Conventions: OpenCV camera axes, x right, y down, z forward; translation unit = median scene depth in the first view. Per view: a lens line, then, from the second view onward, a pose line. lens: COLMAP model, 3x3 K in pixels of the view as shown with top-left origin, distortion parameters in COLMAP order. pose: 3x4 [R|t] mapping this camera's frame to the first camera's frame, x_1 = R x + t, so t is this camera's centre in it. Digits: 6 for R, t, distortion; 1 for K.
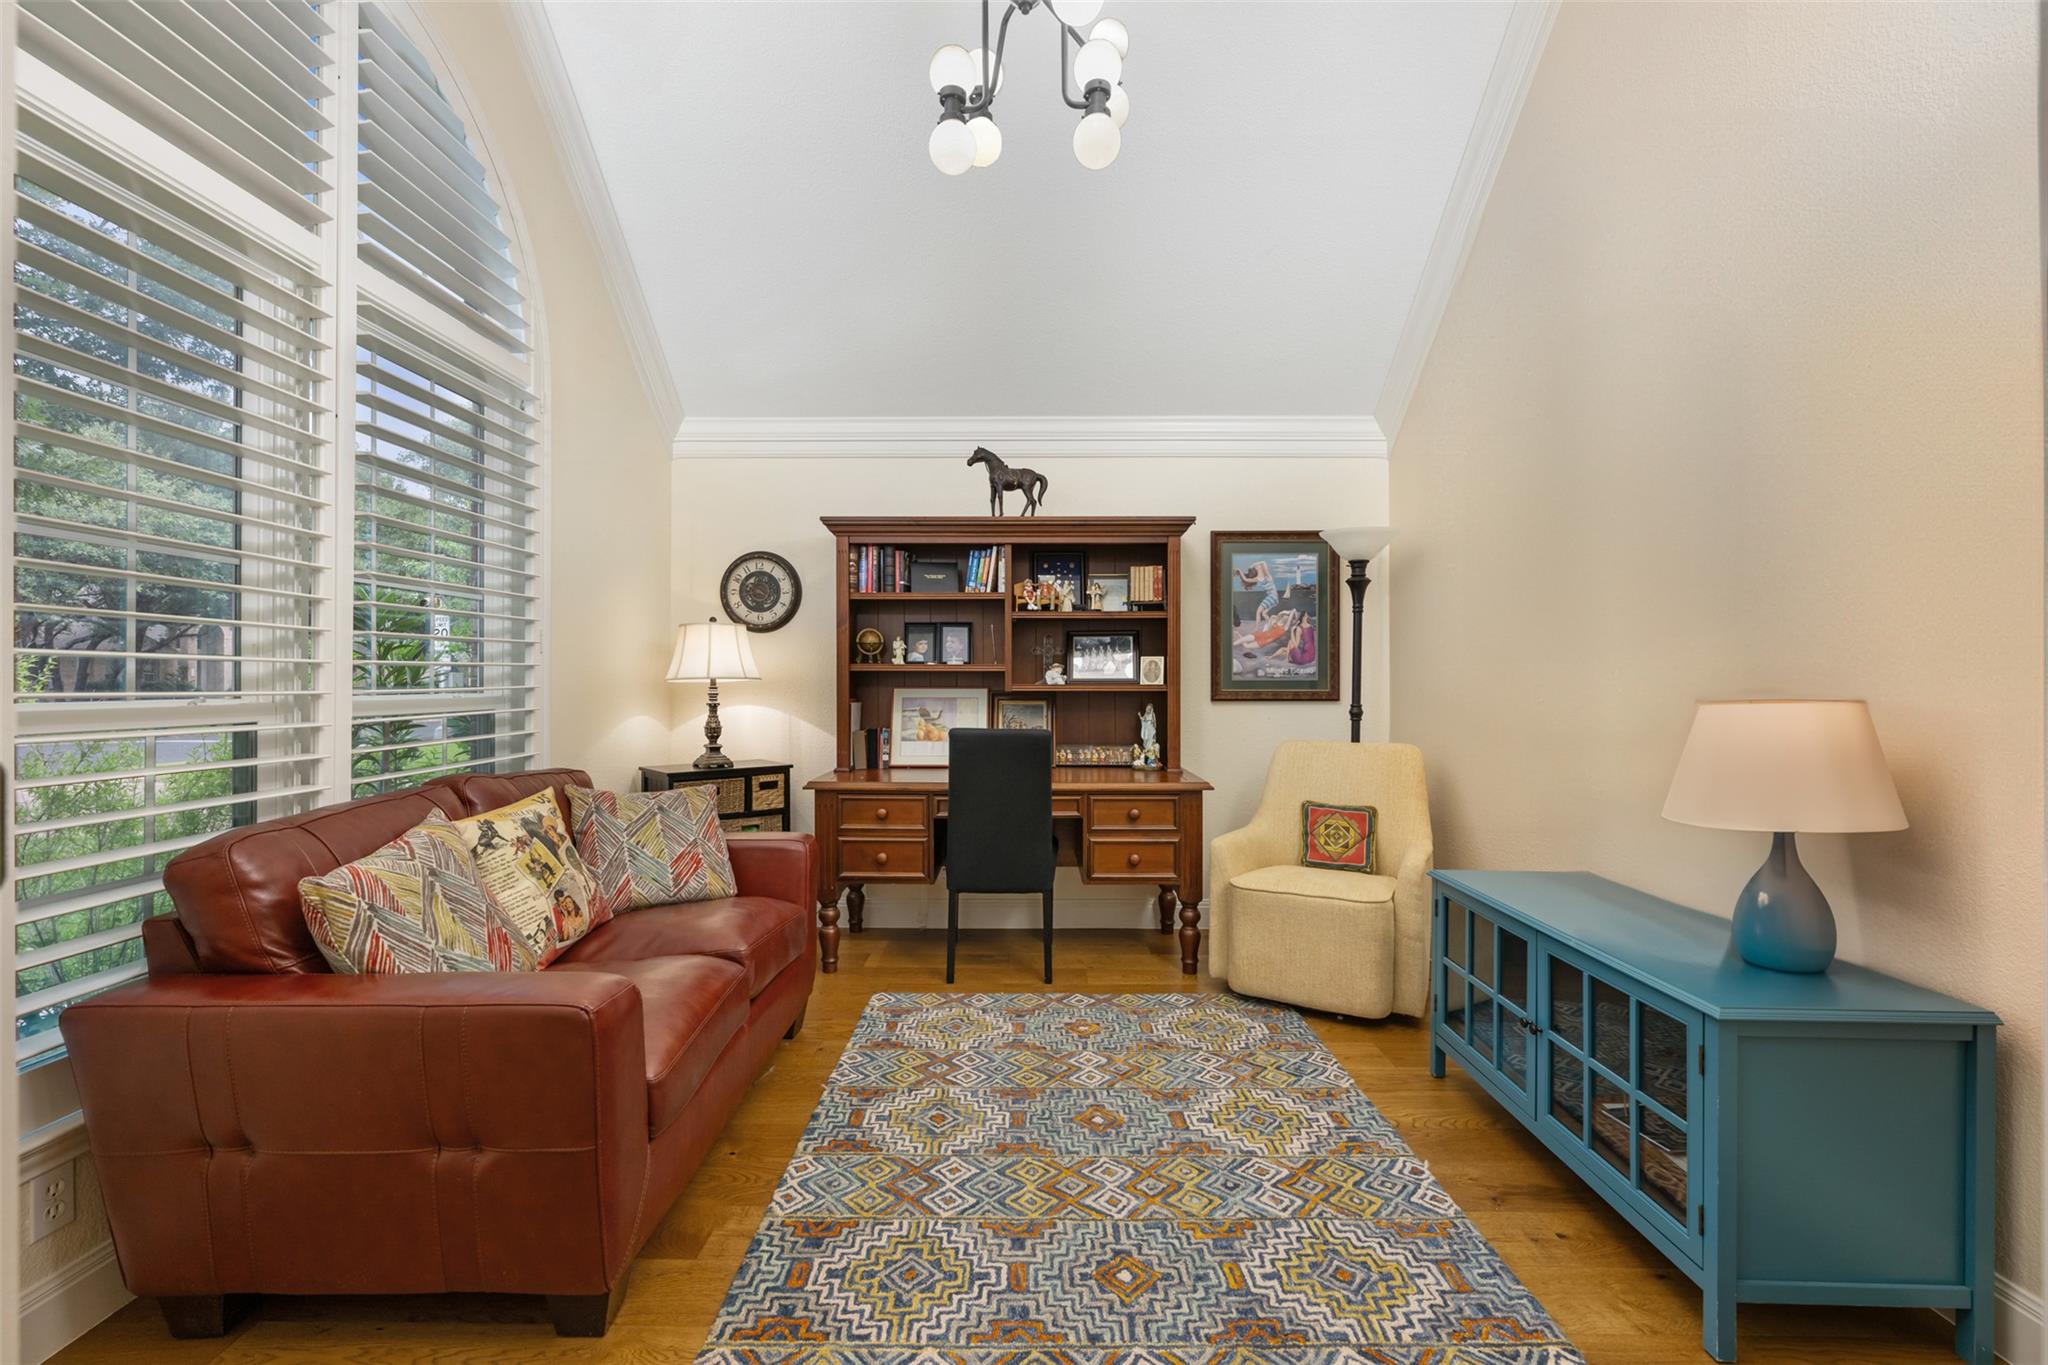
lens RADIAL K [[863.1, 0, 1029.4], [0, 863.1, 690.1], [0, 0, 1]] dist [0.003728, 0.000365]
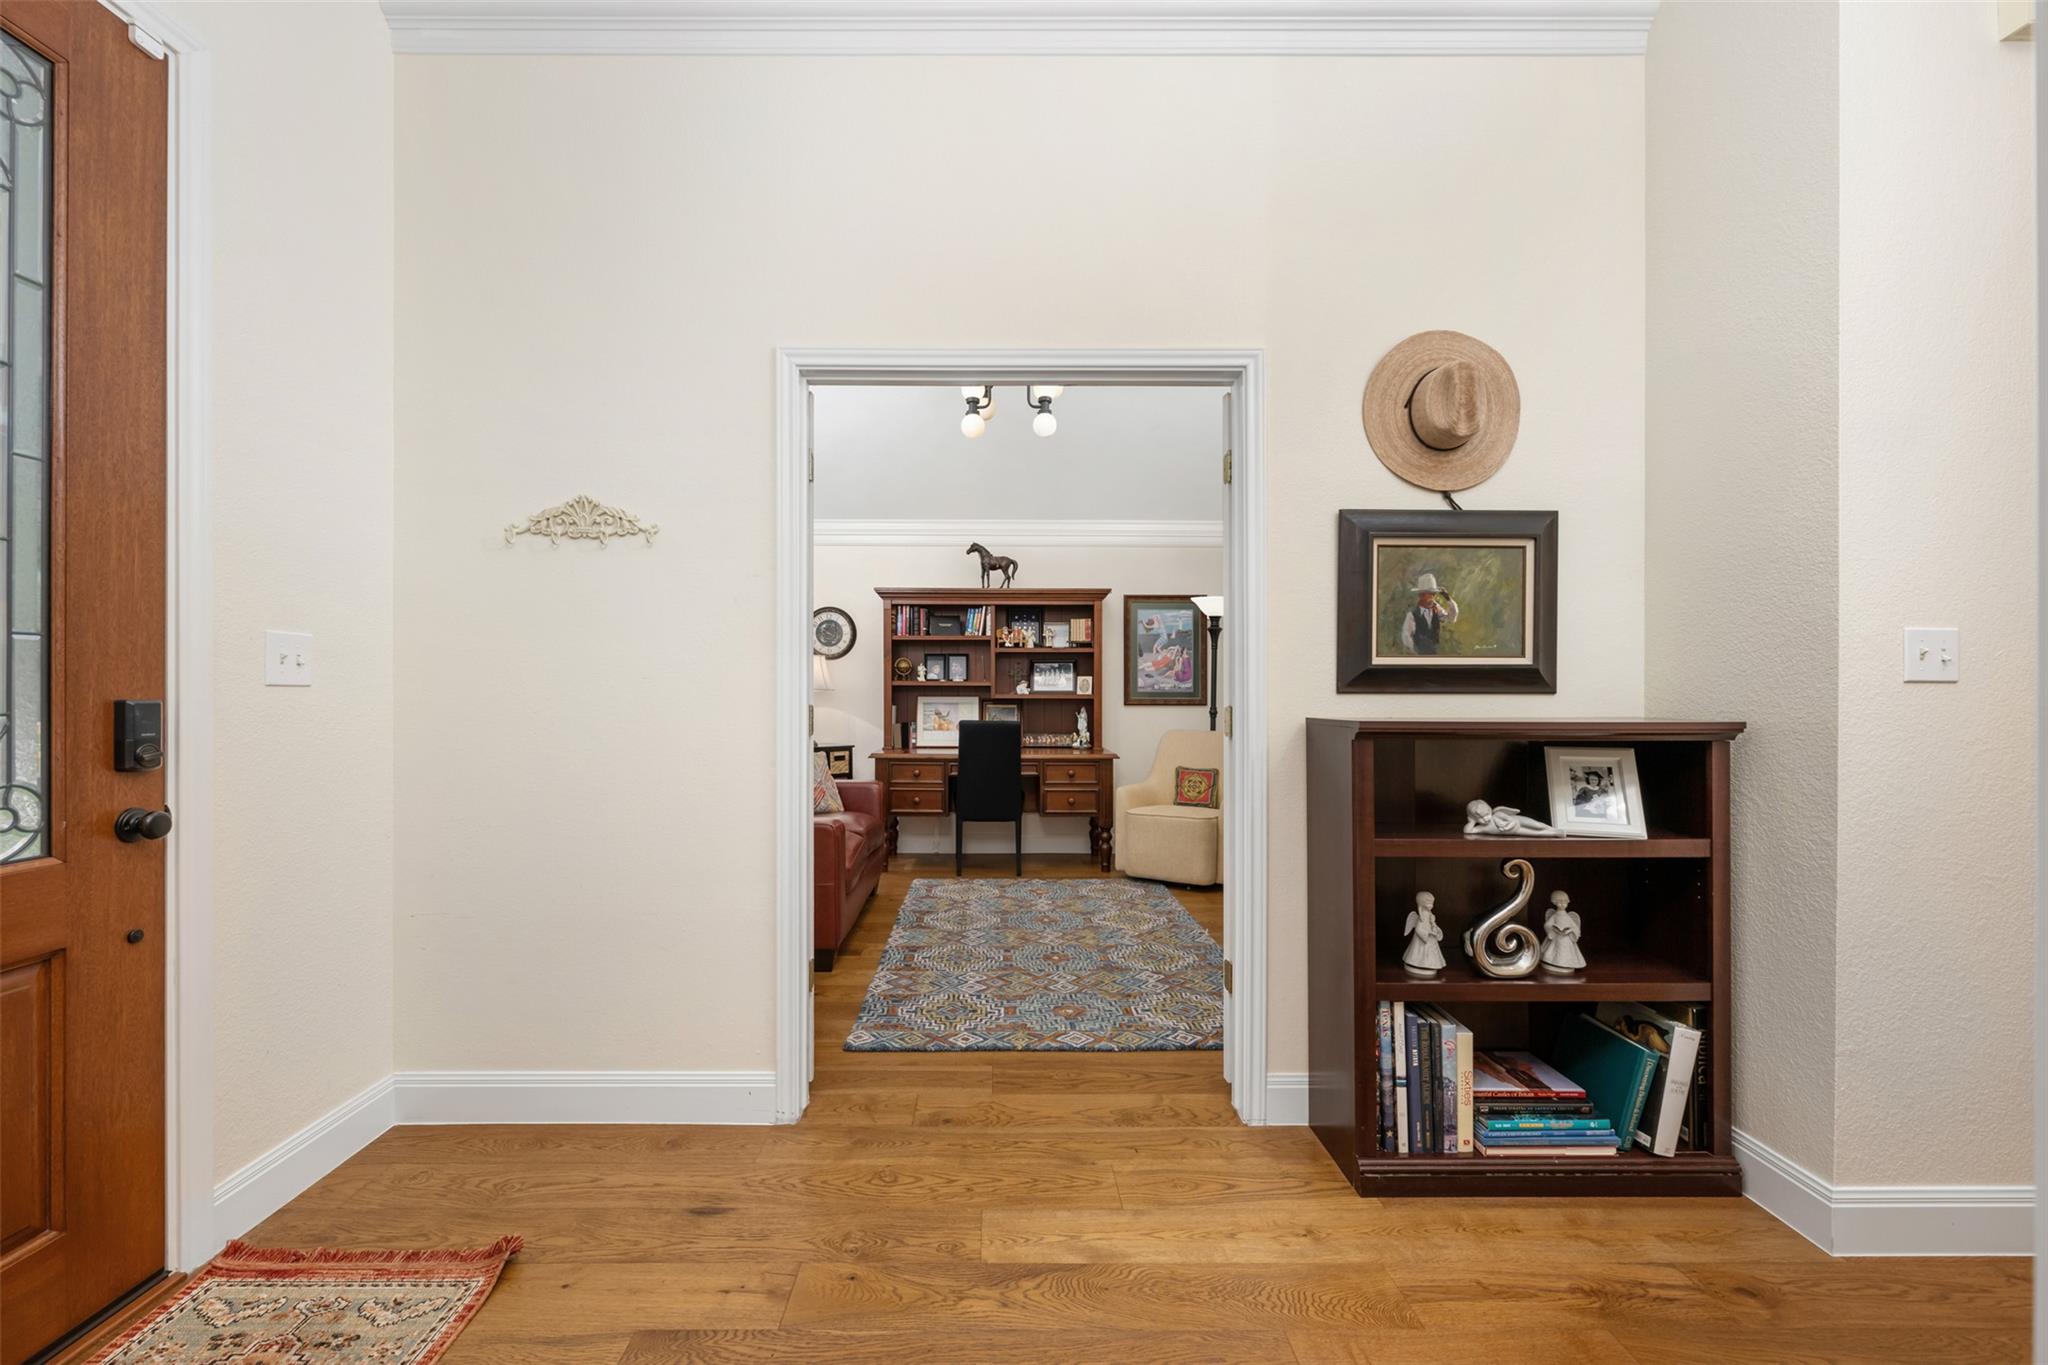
lens RADIAL K [[814.6, 0, 1016.6], [0, 814.6, 691.7], [0, 0, 1]] dist [0.001495, 0.000158]
pose [[0.999652, 0.001302, 0.026358, -0.020647], [-0.001000, 0.999933, -0.011499, 0.006149], [-0.026371, 0.011469, 0.999586, -0.489503]]
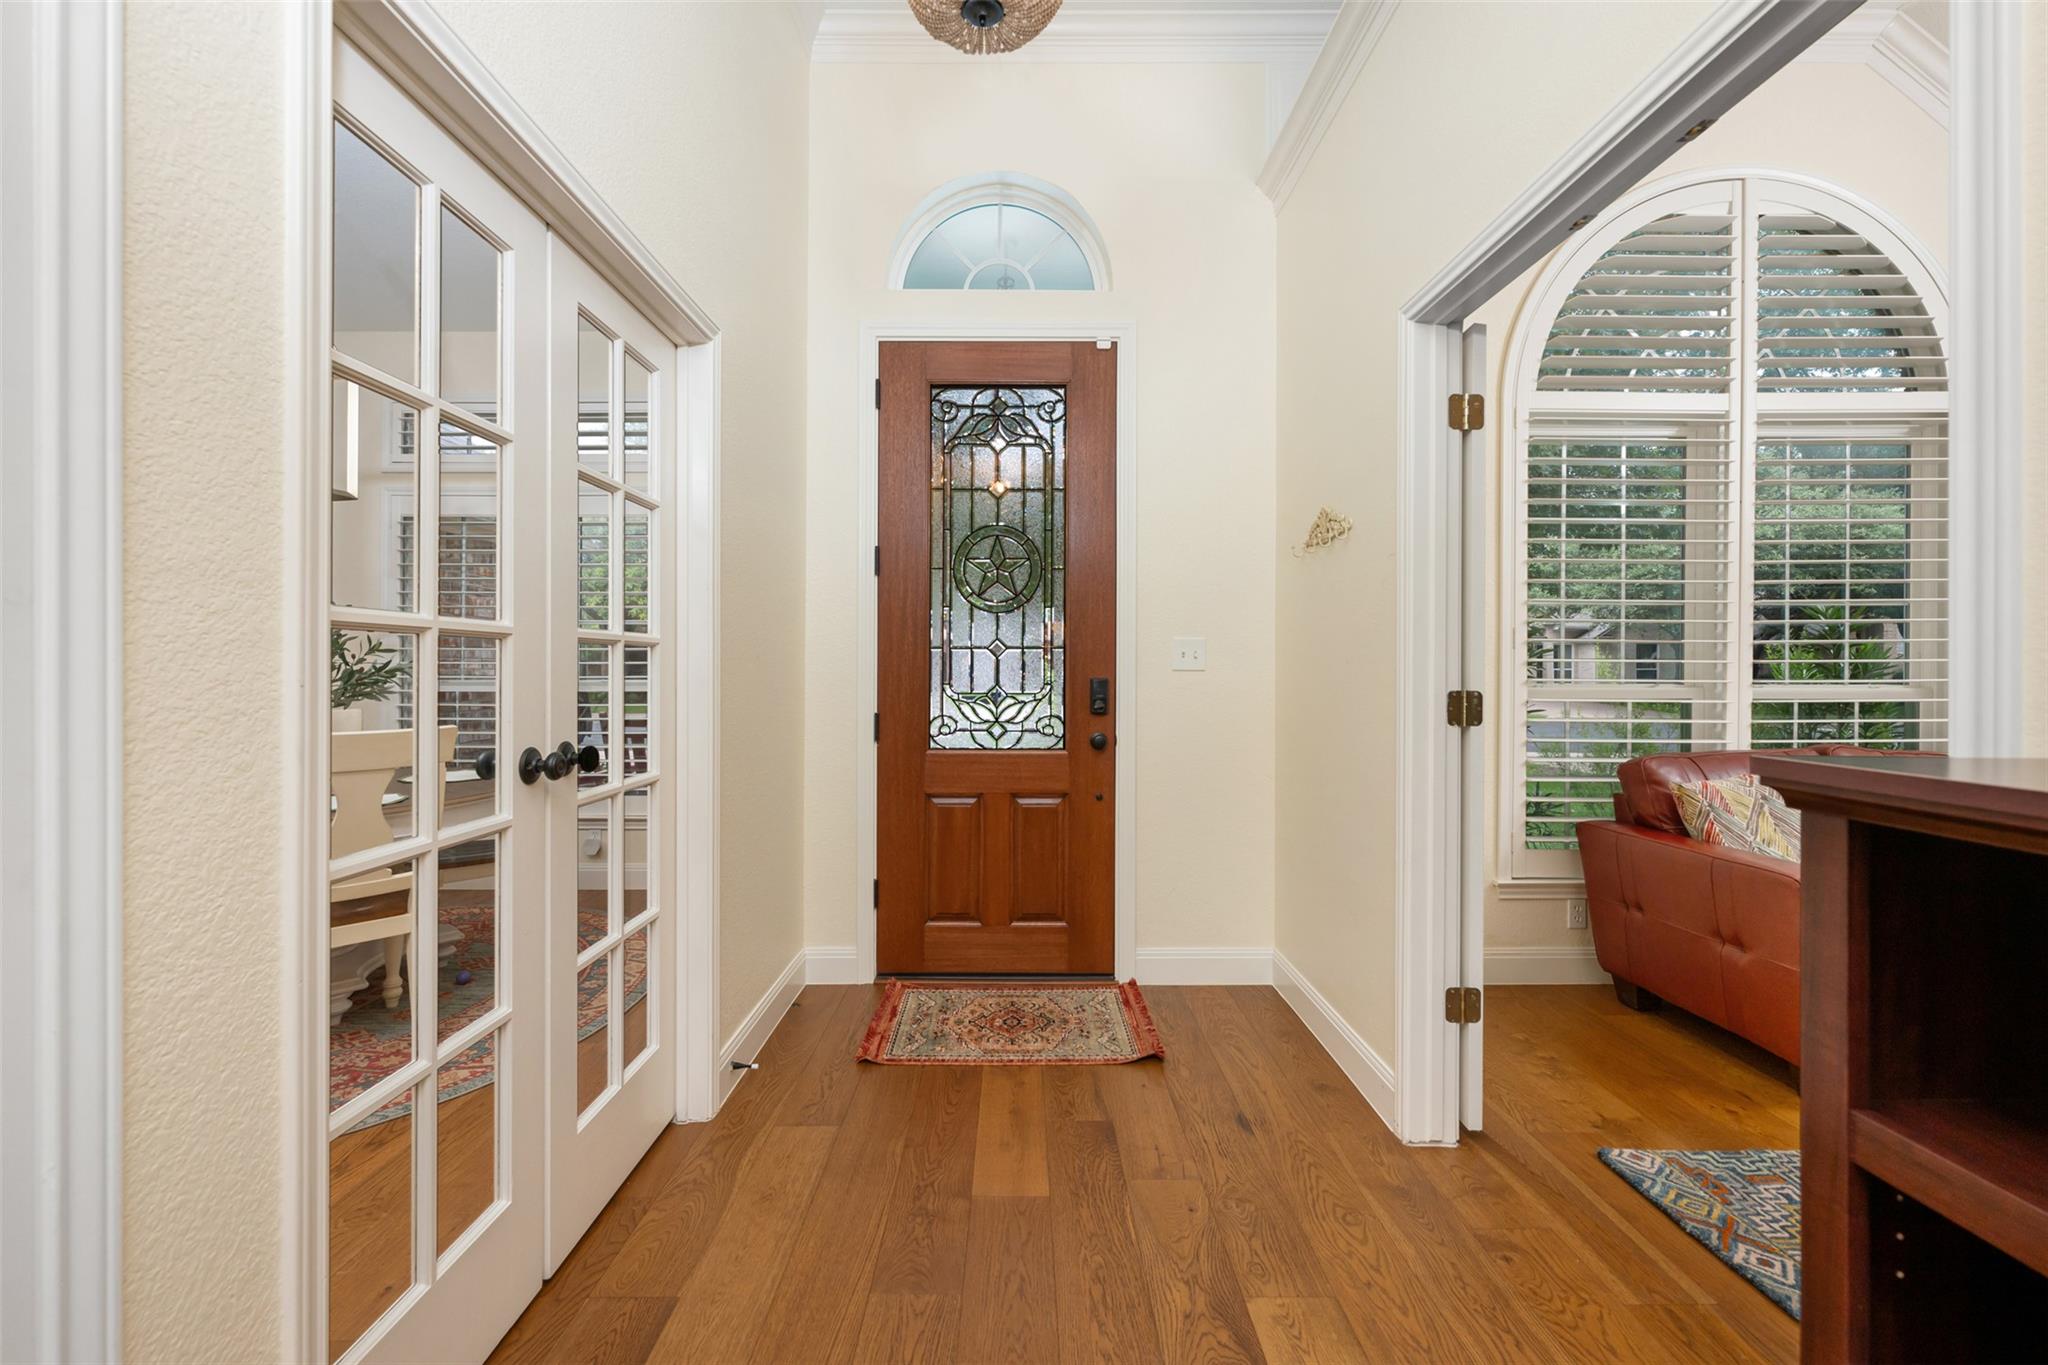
lens RADIAL K [[863.1, 0, 1022.6], [0, 863.1, 667.0], [0, 0, 1]] dist [0.003728, 0.000365]
pose [[0.019603, -0.003631, -0.999801, 0.395437], [-0.011661, 0.999925, -0.003861, -0.001054], [0.999740, 0.011734, 0.019559, -0.172135]]
